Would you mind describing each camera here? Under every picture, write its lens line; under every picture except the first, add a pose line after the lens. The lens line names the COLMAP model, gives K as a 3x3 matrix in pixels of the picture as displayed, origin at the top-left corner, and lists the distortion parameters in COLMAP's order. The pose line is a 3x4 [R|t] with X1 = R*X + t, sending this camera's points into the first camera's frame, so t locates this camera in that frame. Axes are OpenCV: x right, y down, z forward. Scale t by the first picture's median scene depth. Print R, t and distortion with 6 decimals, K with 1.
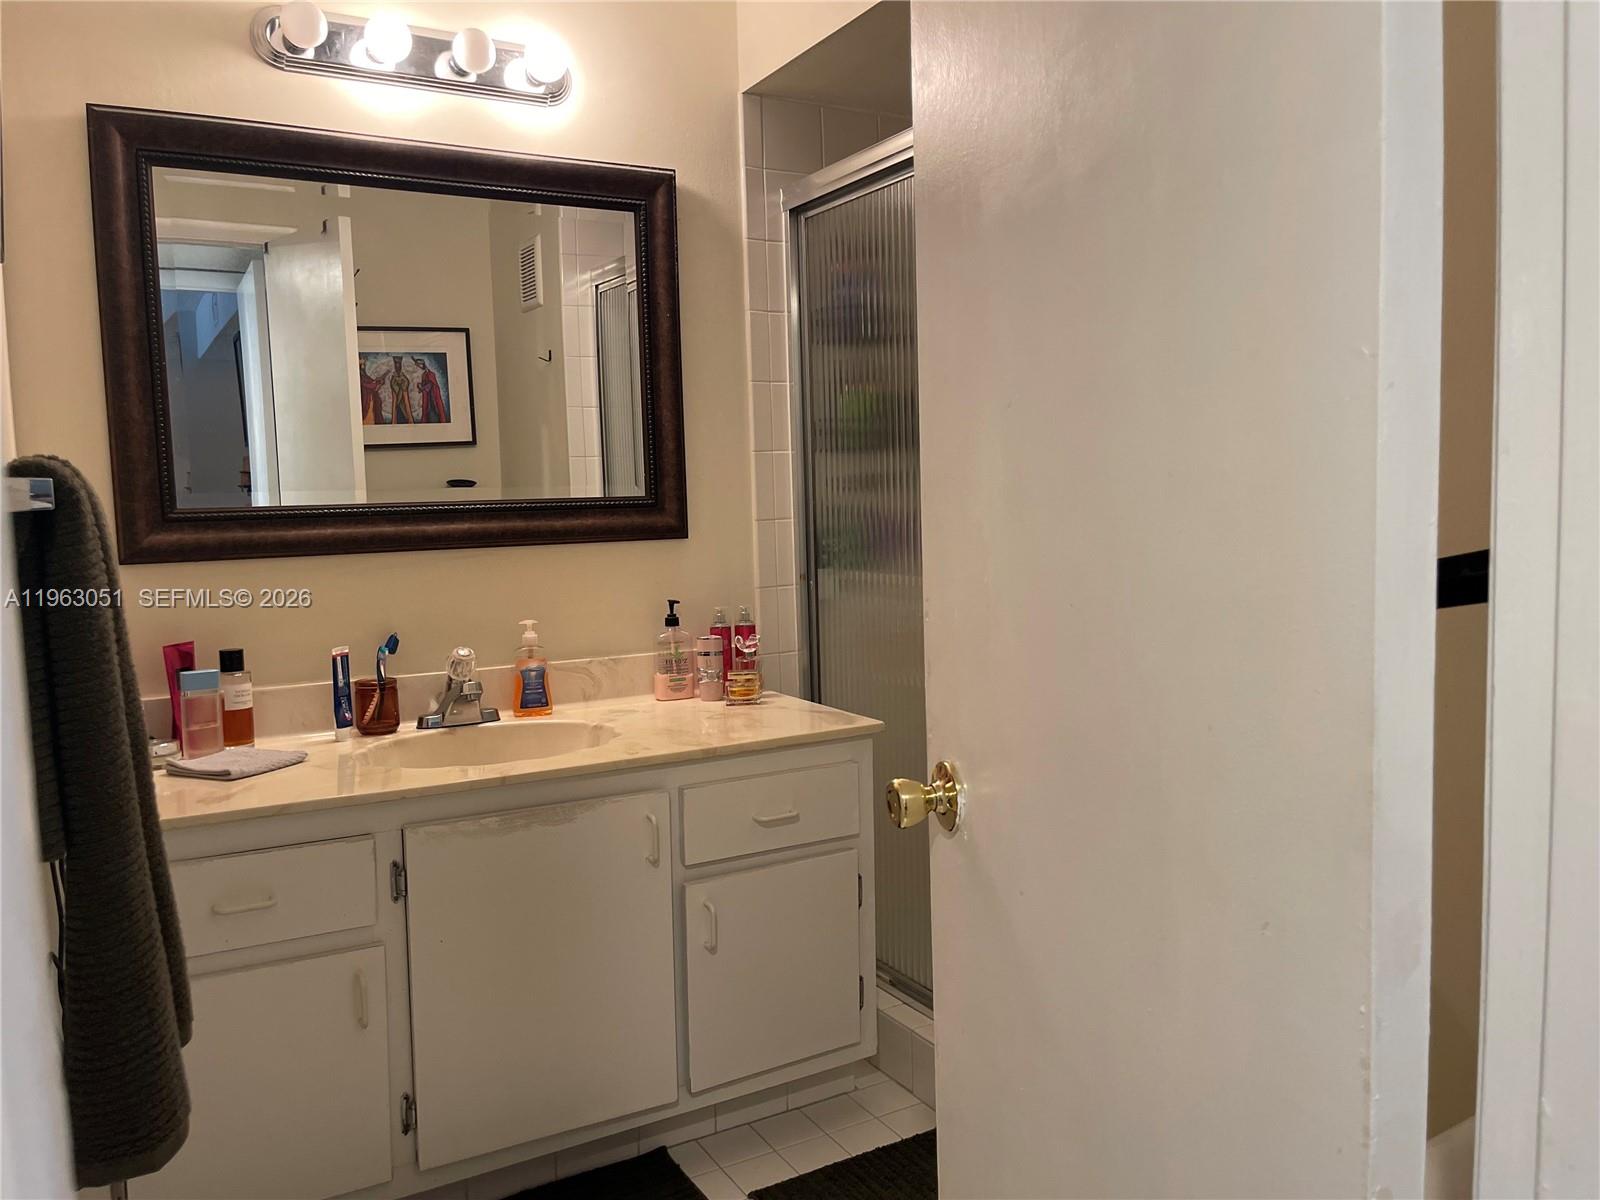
lens RADIAL K [[1203.7, 0, 802.5], [0, 1203.7, 603.6], [0, 0, 1]] dist [0.057262, -0.086744]
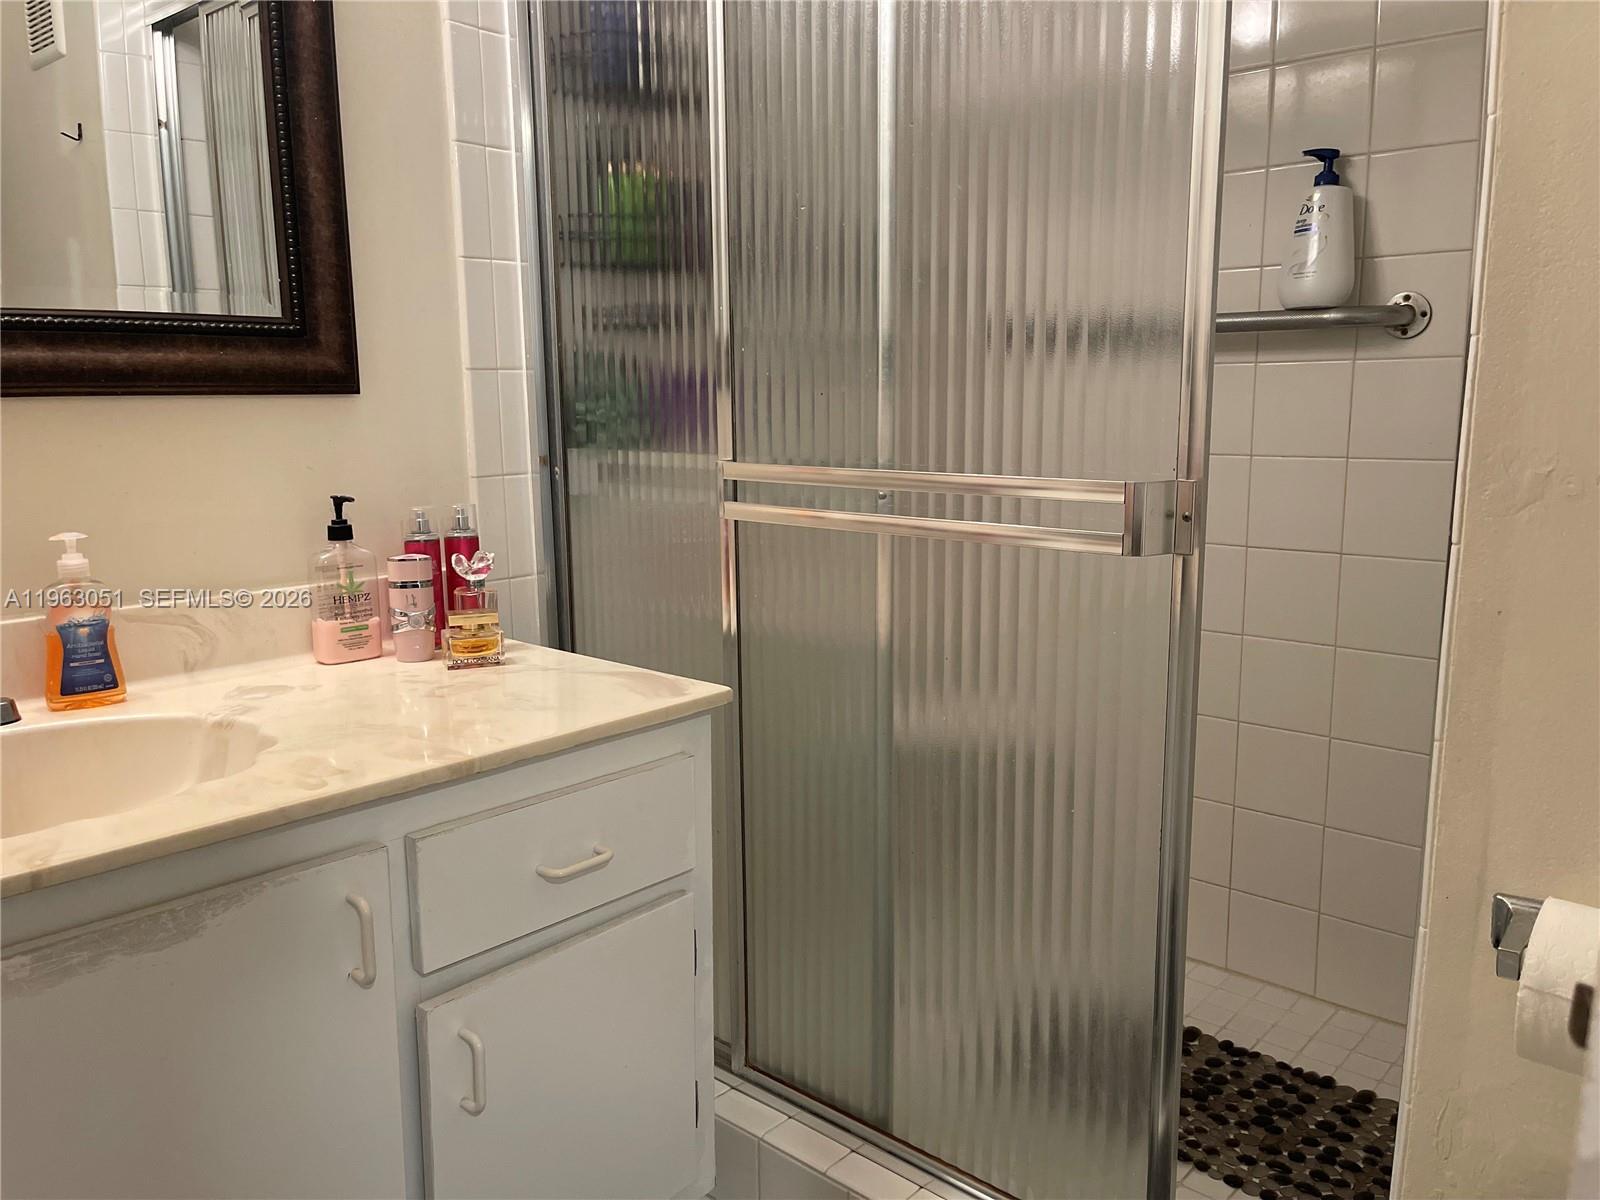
lens RADIAL K [[1203.7, 0, 797.0], [0, 1203.7, 606.5], [0, 0, 1]] dist [0.057262, -0.086744]
pose [[0.948326, -0.035259, 0.315334, -0.084543], [0.010340, 0.996713, 0.080353, 0.005661], [-0.317130, -0.072940, 0.945573, 0.355299]]
